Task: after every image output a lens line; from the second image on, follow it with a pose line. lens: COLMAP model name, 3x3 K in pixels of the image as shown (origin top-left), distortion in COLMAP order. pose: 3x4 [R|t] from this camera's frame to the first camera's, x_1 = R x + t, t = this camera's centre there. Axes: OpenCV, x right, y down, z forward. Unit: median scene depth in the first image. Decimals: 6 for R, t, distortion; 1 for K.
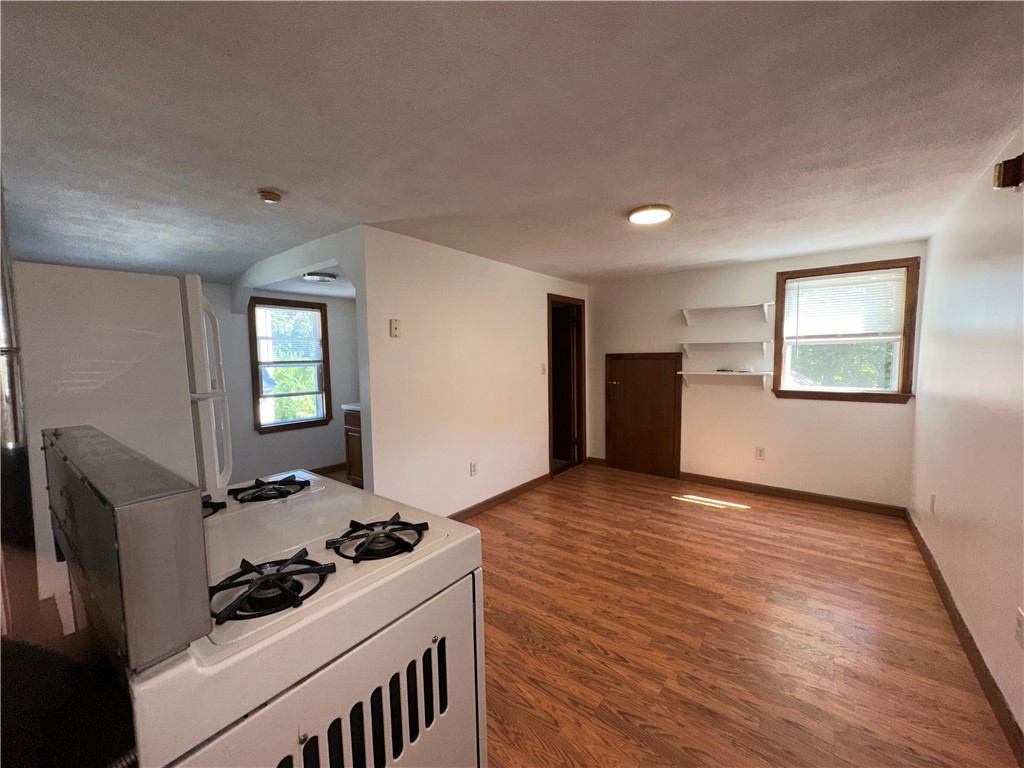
lens RADIAL K [[408.4, 0, 512.0], [0, 408.4, 384.0], [0, 0, 1]] dist [0.001712, 0.000353]
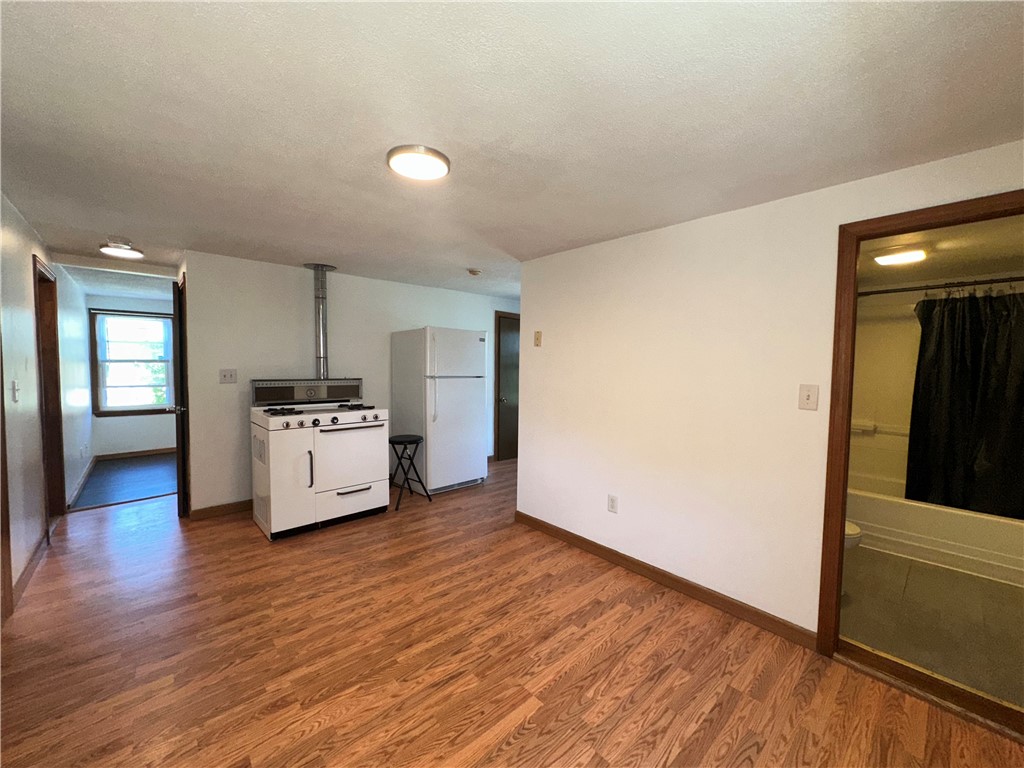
lens RADIAL K [[408.4, 0, 512.0], [0, 408.4, 384.0], [0, 0, 1]] dist [0.001712, 0.000353]
pose [[-0.174144, 0.059977, -0.982892, 1.040039], [-0.080894, 0.993898, 0.074981, -0.103492], [0.981392, 0.092568, -0.168230, 1.331742]]
